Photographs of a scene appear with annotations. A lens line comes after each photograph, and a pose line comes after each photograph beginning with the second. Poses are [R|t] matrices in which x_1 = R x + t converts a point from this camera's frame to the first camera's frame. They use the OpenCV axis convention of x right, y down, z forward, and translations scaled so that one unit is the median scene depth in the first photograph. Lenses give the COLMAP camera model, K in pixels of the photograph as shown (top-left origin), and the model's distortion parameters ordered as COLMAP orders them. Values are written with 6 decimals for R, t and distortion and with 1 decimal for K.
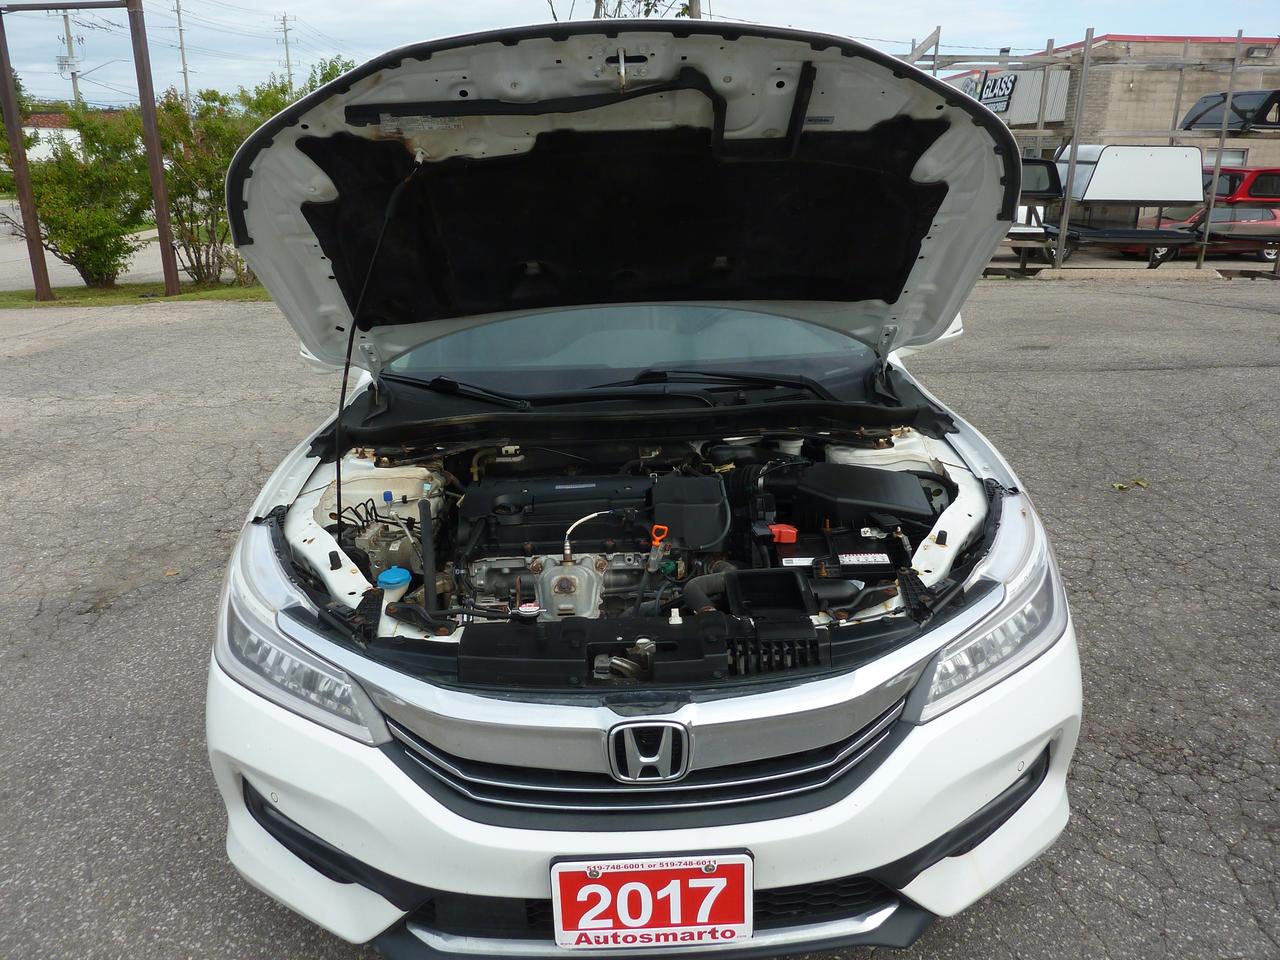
lens RADIAL K [[974.2, 0, 639.6], [0, 974.2, 475.8], [0, 0, 1]] dist [-0.029800, -0.002779]
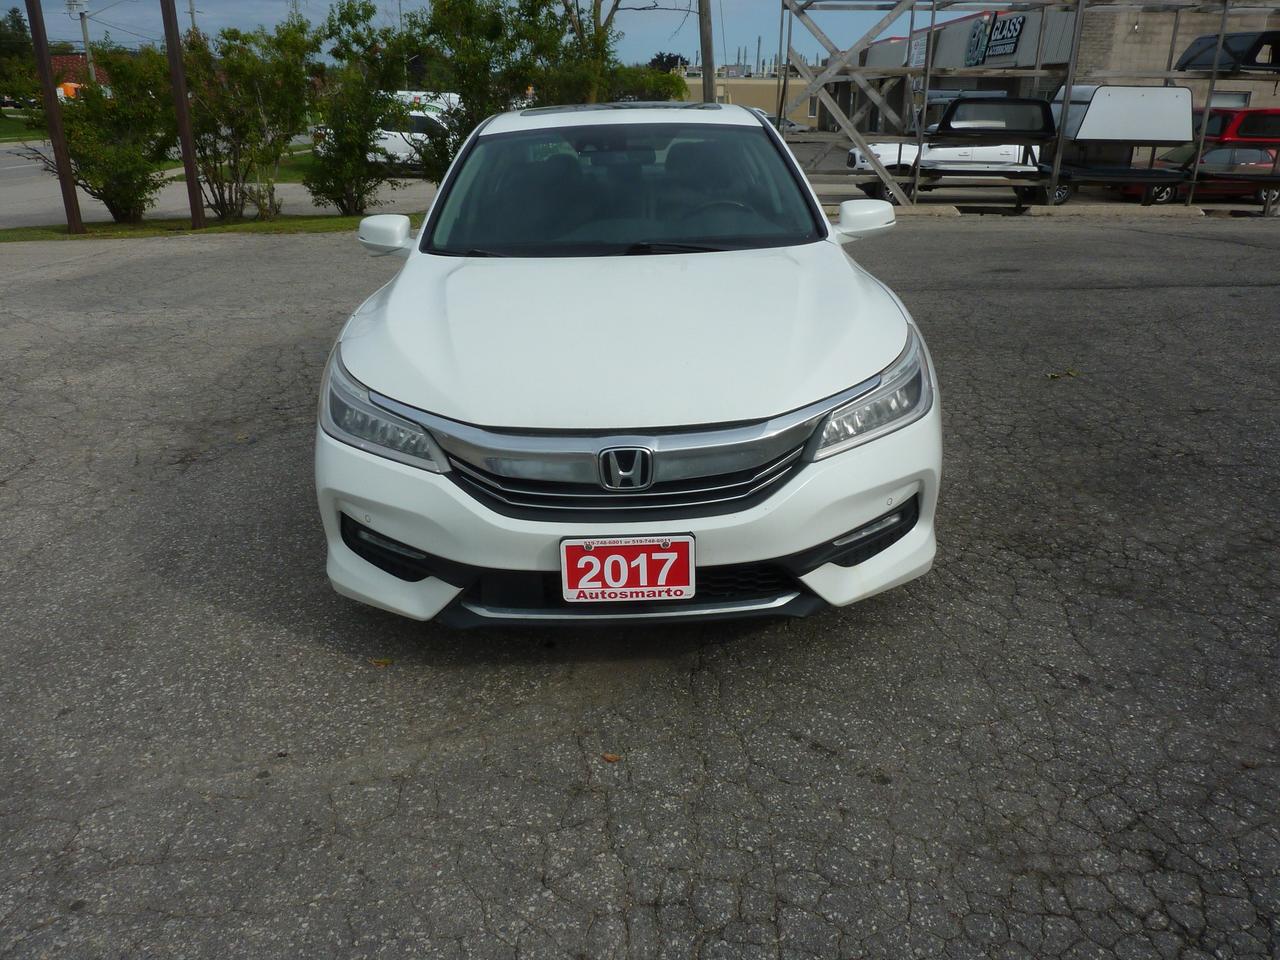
lens RADIAL K [[974.2, 0, 639.6], [0, 974.2, 475.8], [0, 0, 1]] dist [-0.029800, -0.002779]
pose [[0.999933, 0.006619, -0.009533, 0.010471], [-0.006121, 0.998658, 0.051436, 0.051172], [0.009861, -0.051374, 0.998631, -0.115806]]
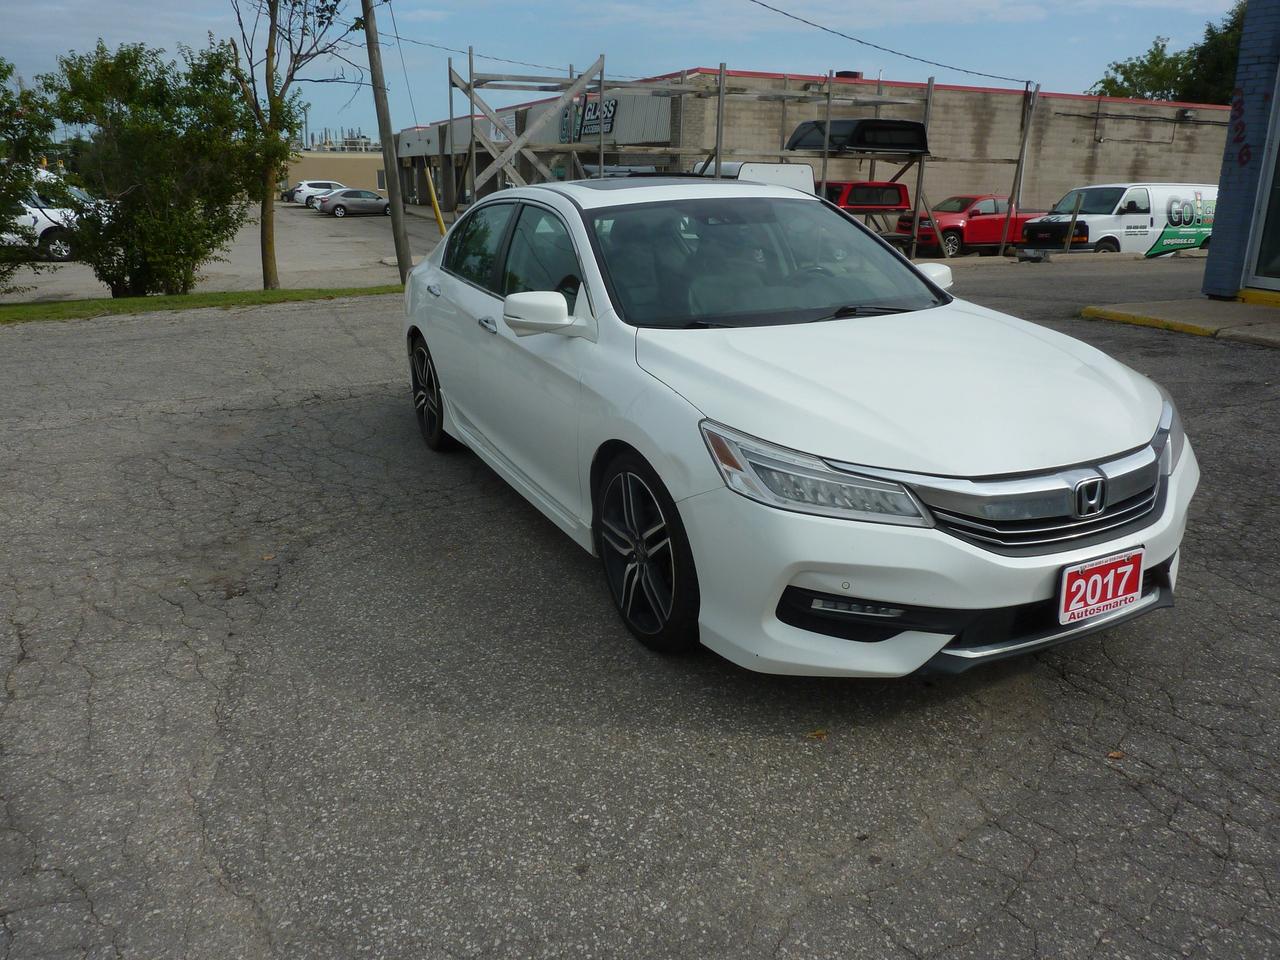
lens RADIAL K [[974.2, 0, 639.6], [0, 974.2, 475.8], [0, 0, 1]] dist [-0.029800, -0.002779]
pose [[0.909089, -0.110633, 0.401644, -0.323424], [0.117516, 0.993042, 0.007546, 0.032991], [-0.399685, 0.040339, 0.915765, -0.054821]]
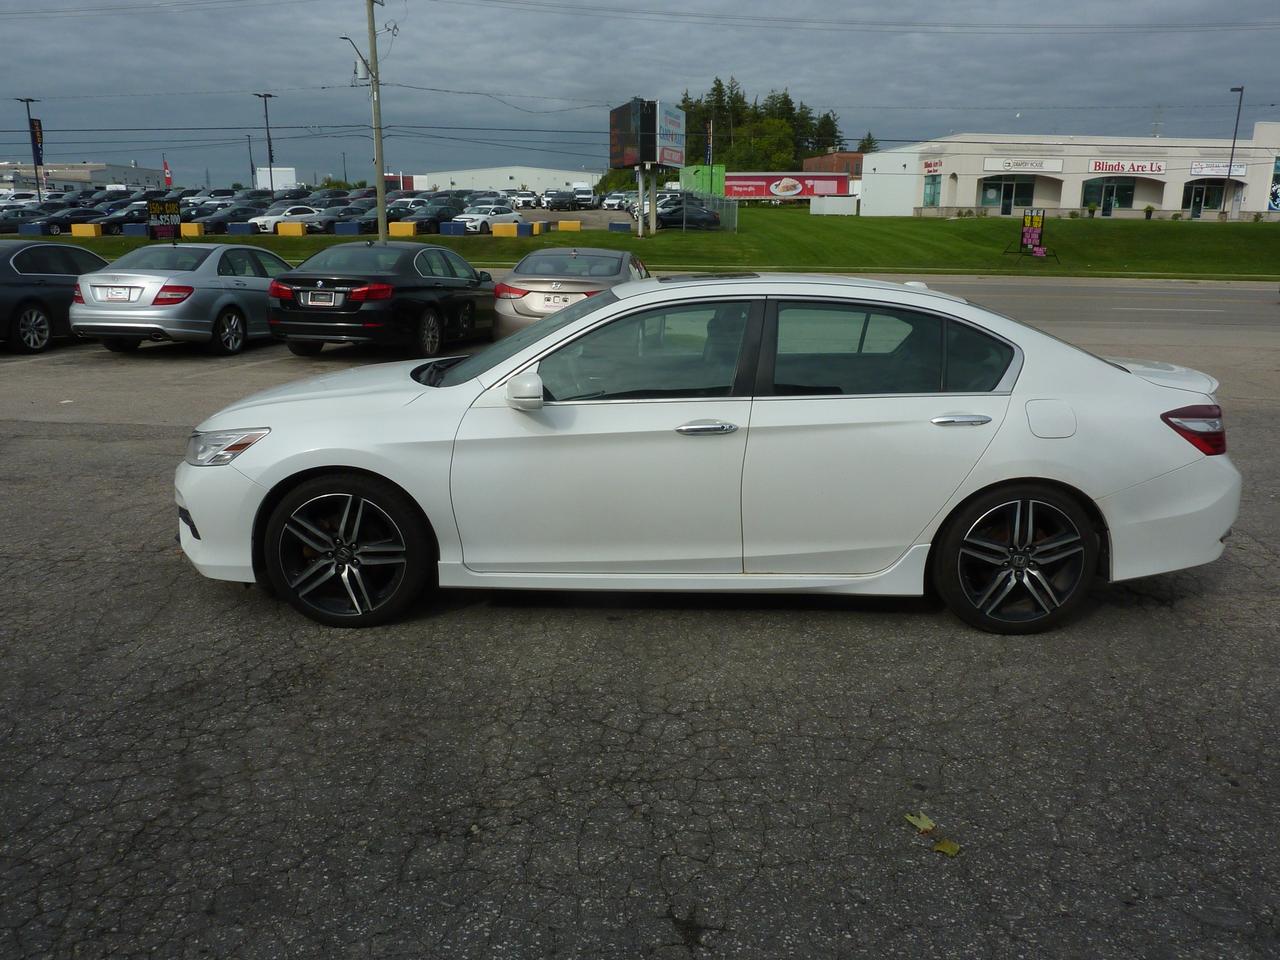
lens RADIAL K [[974.2, 0, 639.6], [0, 974.2, 475.8], [0, 0, 1]] dist [-0.029800, -0.002779]
pose [[-0.023459, 0.259225, -0.965532, 0.711486], [-0.322608, 0.912167, 0.252736, -0.194214], [0.946242, 0.317418, 0.062230, 0.509035]]
